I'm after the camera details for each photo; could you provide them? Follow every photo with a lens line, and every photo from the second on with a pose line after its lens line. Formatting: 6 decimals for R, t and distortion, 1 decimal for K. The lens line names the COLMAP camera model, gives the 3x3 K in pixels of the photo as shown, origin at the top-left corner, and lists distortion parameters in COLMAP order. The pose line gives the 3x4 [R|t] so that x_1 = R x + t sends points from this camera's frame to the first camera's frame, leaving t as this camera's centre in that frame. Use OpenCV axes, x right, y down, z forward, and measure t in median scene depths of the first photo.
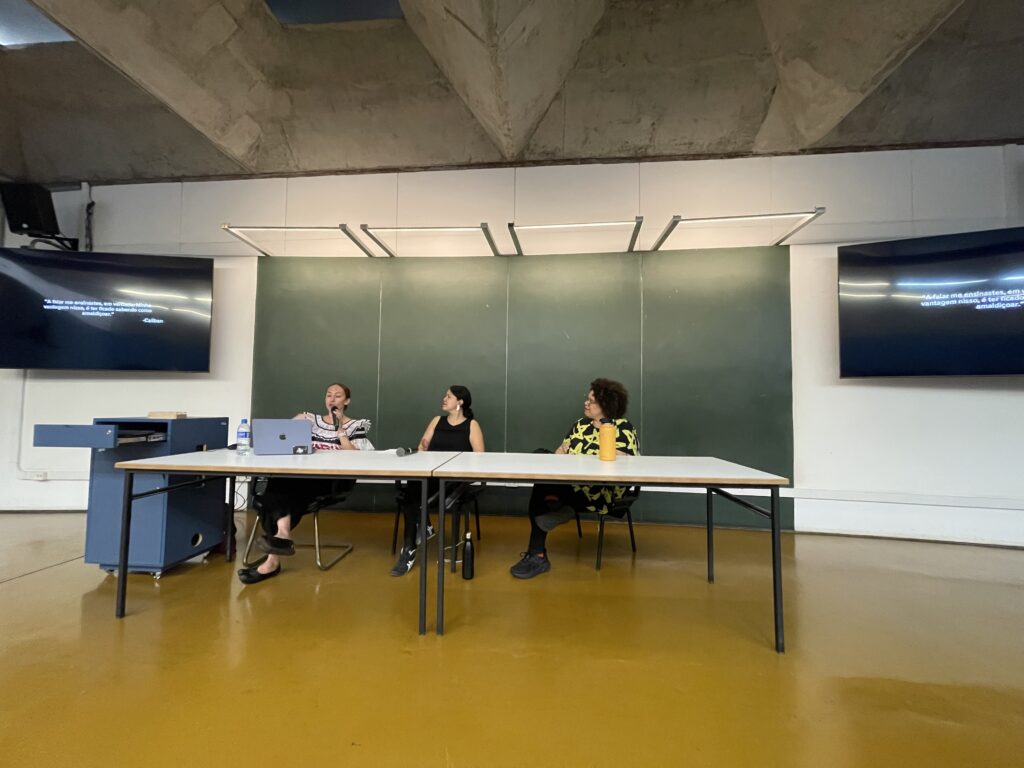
lens RADIAL K [[441.3, 0, 512.0], [0, 441.3, 384.0], [0, 0, 1]] dist [-0.000800, -0.000142]
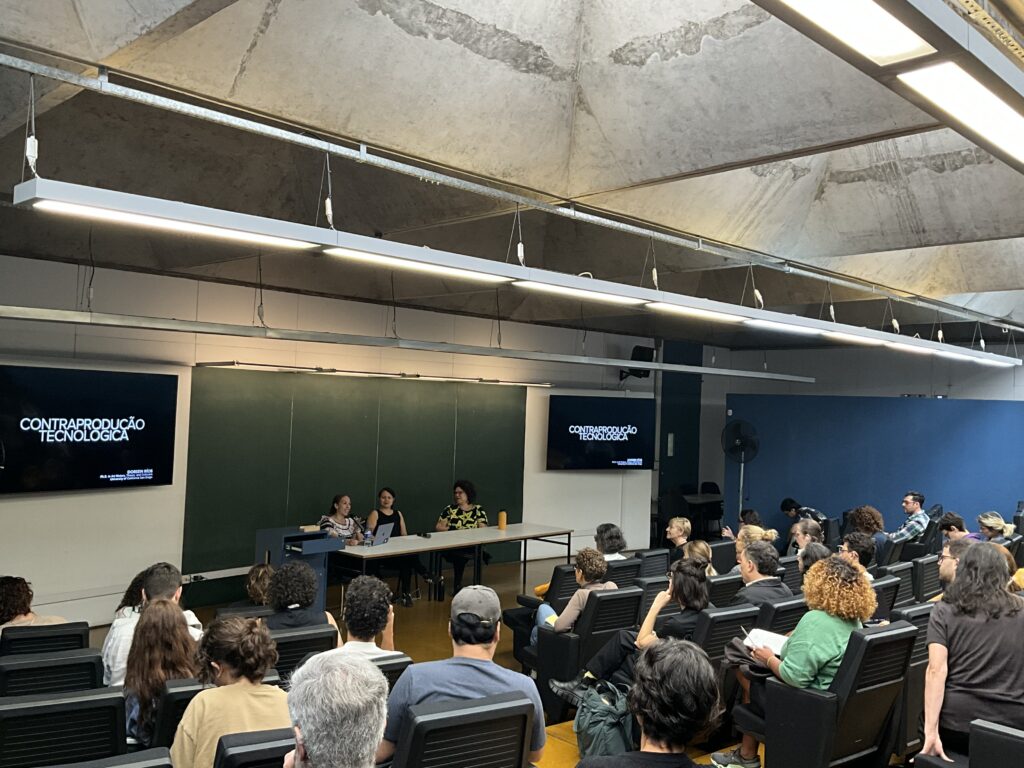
lens RADIAL K [[927.1, 0, 512.0], [0, 927.1, 384.0], [0, 0, 1]] dist [0.082959, -0.007826]
pose [[0.635901, 0.031328, 0.771134, -1.917924], [-0.070651, 0.997343, 0.017743, -0.359798], [-0.768530, -0.065764, 0.636425, -1.057698]]
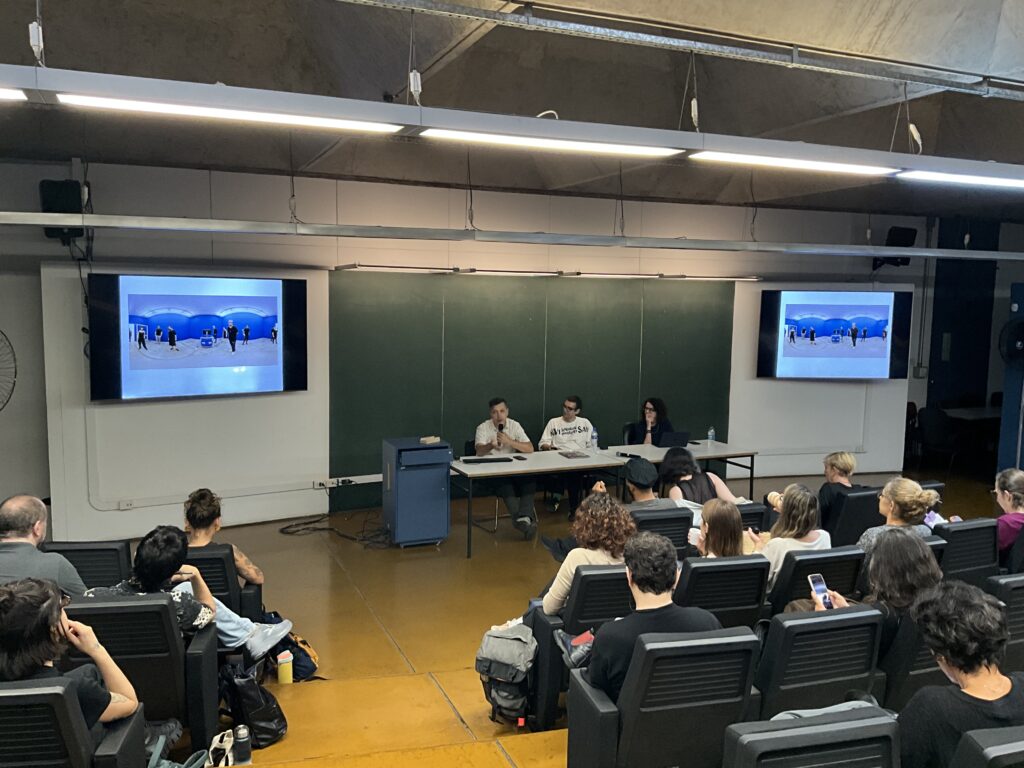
lens RADIAL K [[856.0, 0, 513.1], [0, 856.0, 415.0], [0, 0, 1]] dist [0.049082, -0.074200]
pose [[0.882489, -0.061195, 0.466334, -1.221947], [-0.031807, 0.981465, 0.188985, -0.370478], [-0.469256, -0.181610, 0.864186, -1.042927]]
